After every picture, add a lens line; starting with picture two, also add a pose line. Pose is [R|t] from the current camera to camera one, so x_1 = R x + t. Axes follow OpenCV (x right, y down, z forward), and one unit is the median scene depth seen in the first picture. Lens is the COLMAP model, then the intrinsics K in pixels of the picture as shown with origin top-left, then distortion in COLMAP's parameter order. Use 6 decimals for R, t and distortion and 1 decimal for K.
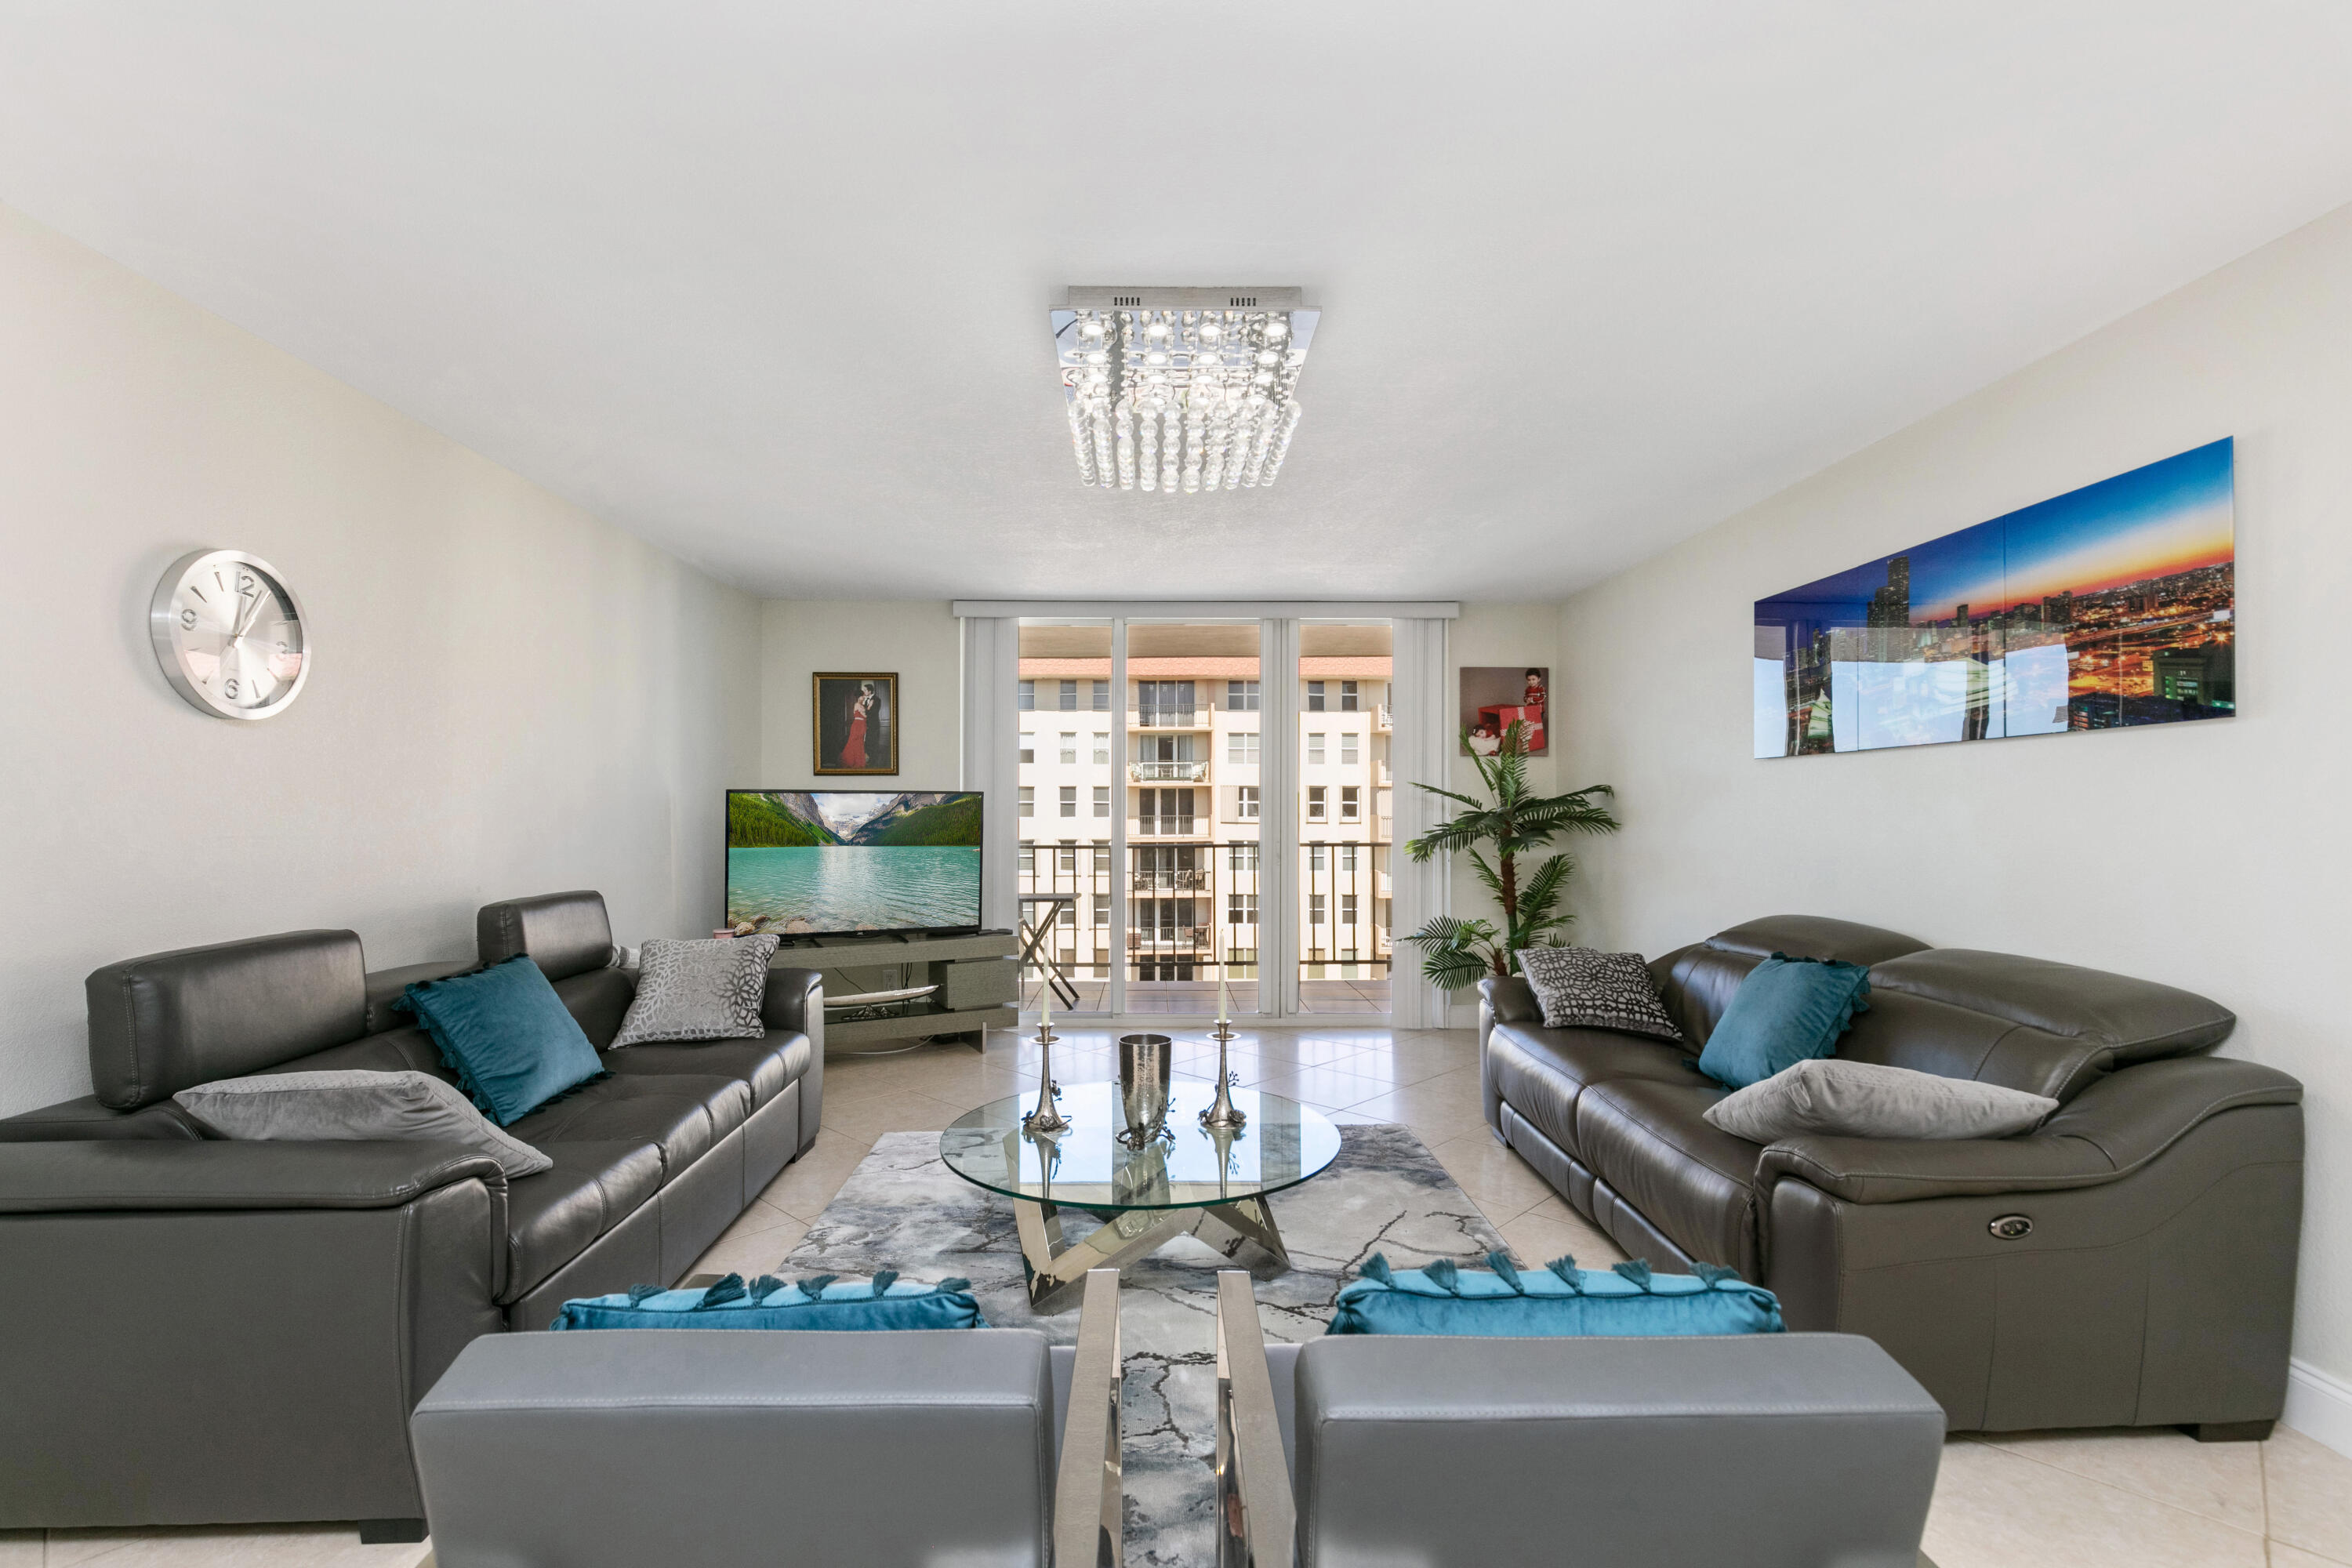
lens RADIAL K [[1079.8, 0, 1177.4], [0, 1079.8, 792.3], [0, 0, 1]] dist [-0.000138, -0.000012]
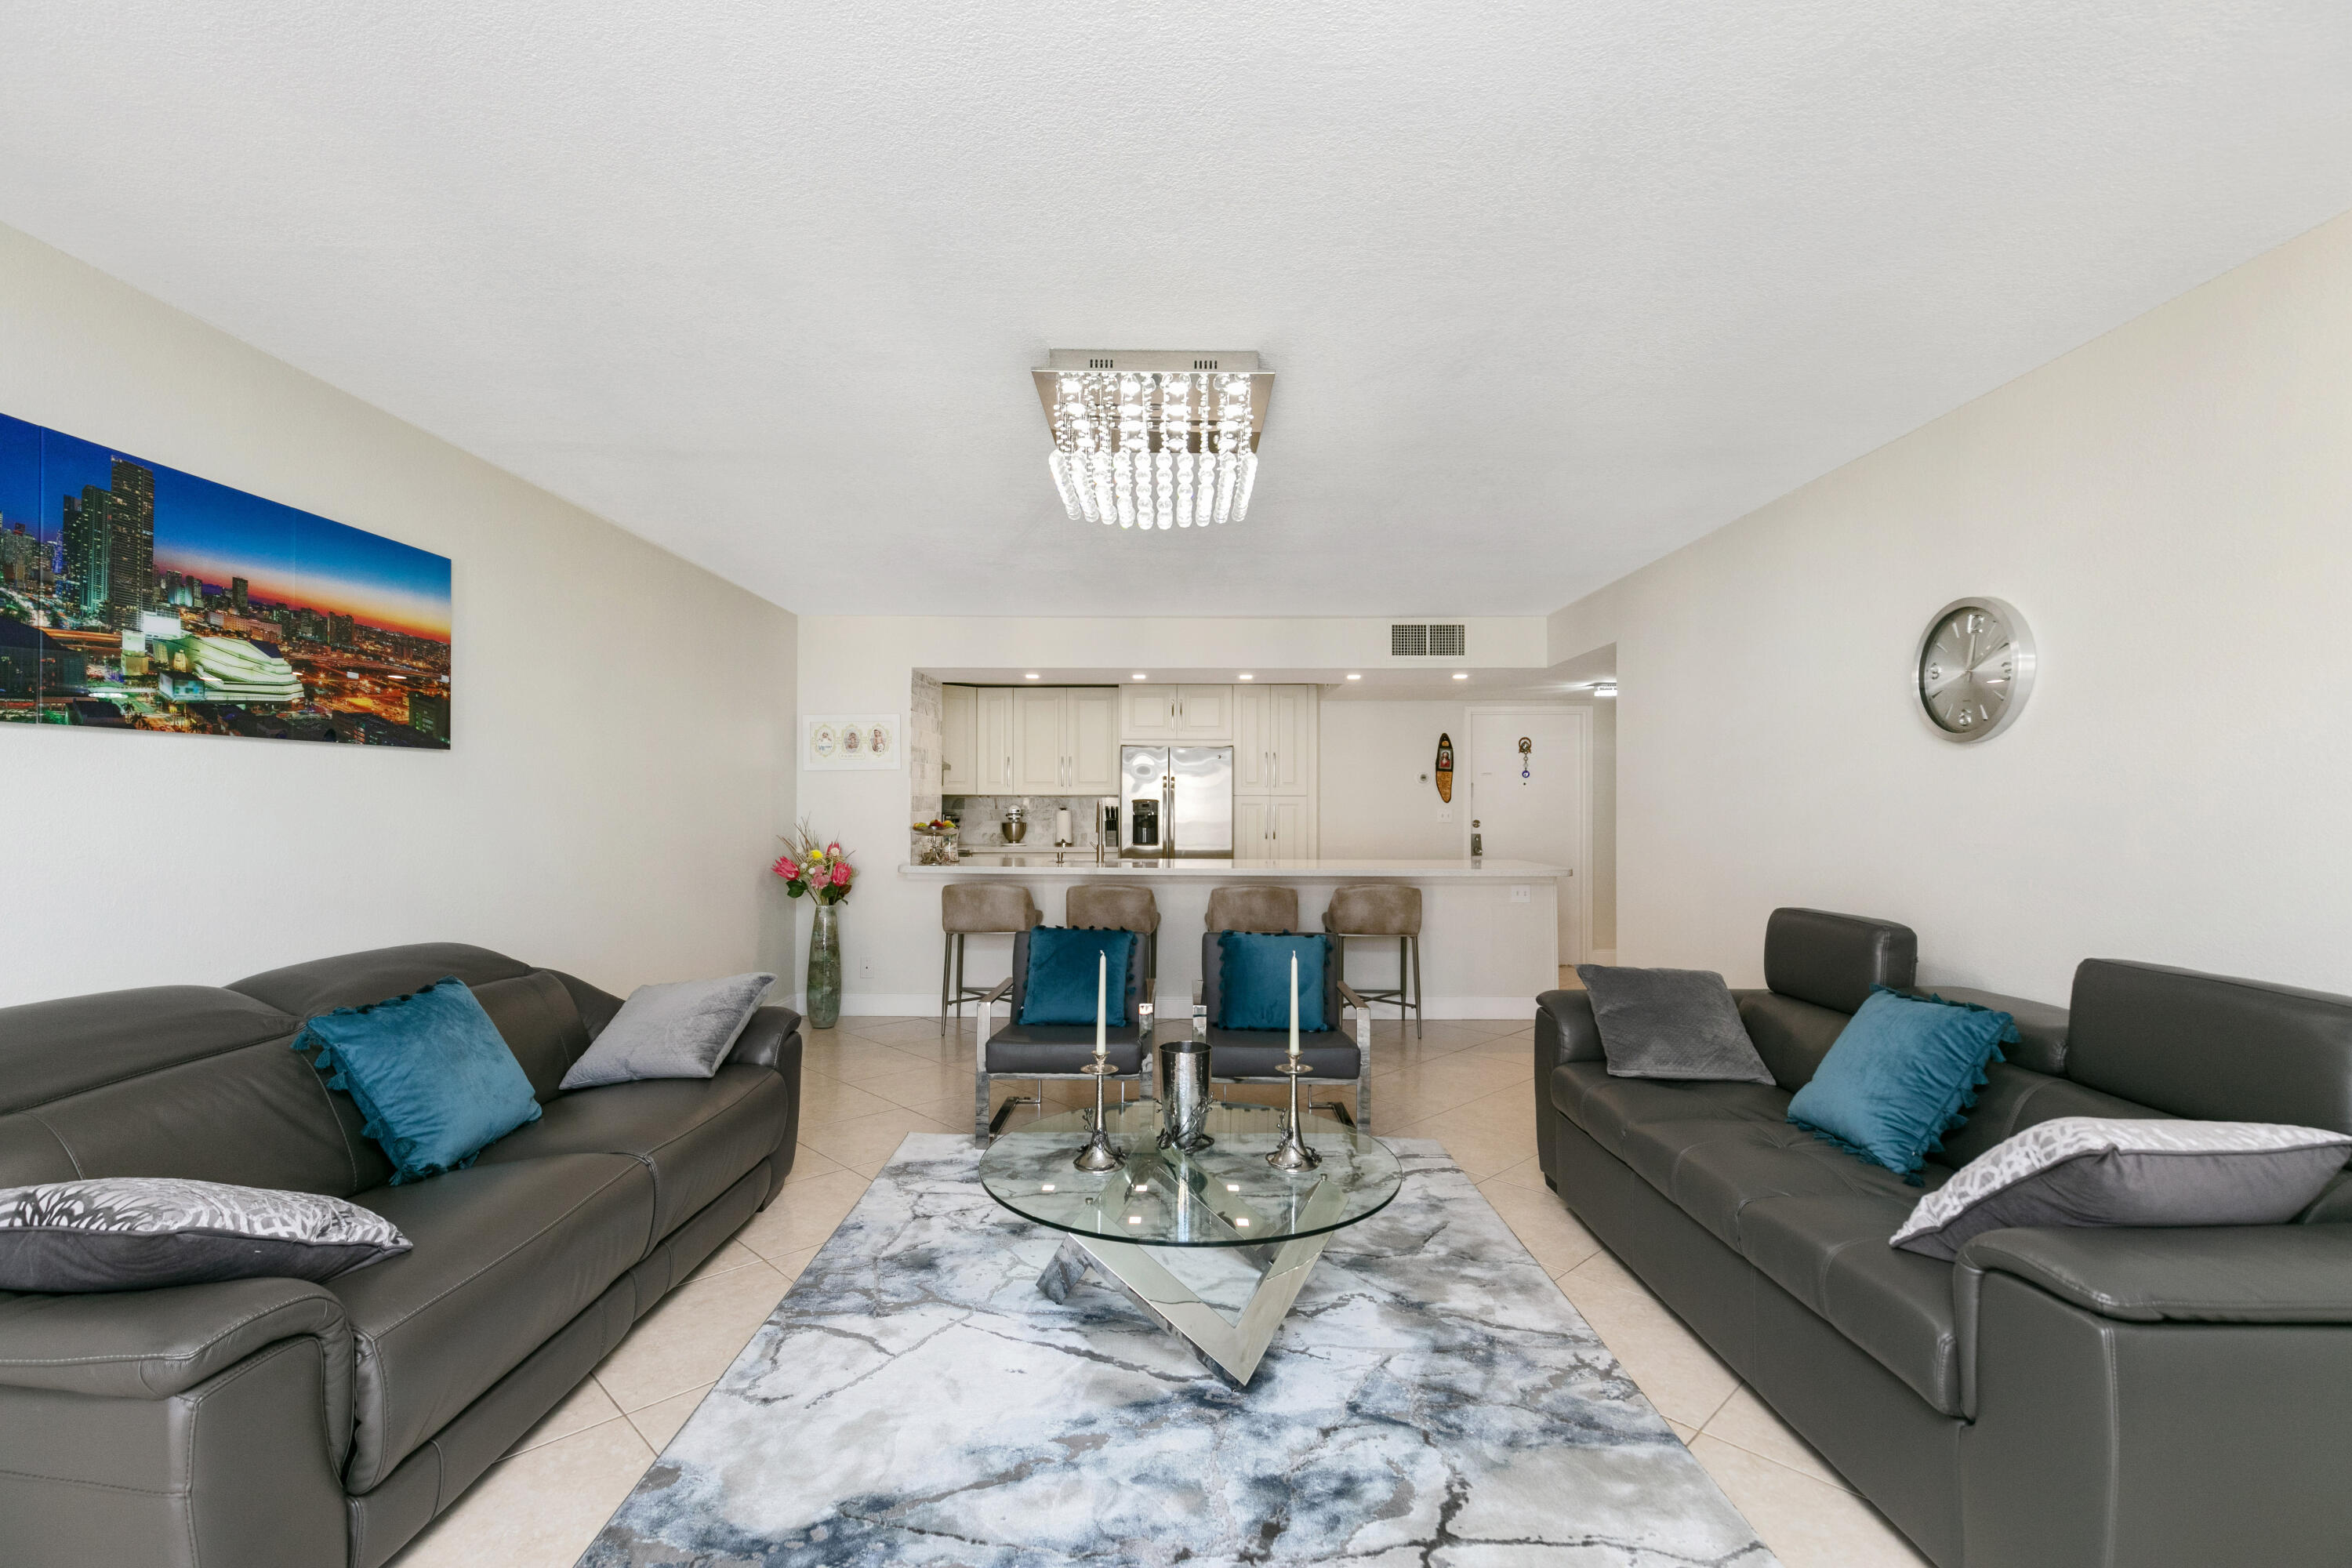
lens RADIAL K [[1079.8, 0, 1174.9], [0, 1079.8, 793.9], [0, 0, 1]] dist [-0.000138, -0.000012]
pose [[-0.999307, -0.002194, 0.037155, -0.060393], [-0.003069, 0.999719, -0.023515, 0.019704], [-0.037093, -0.023613, -0.999033, 2.157077]]
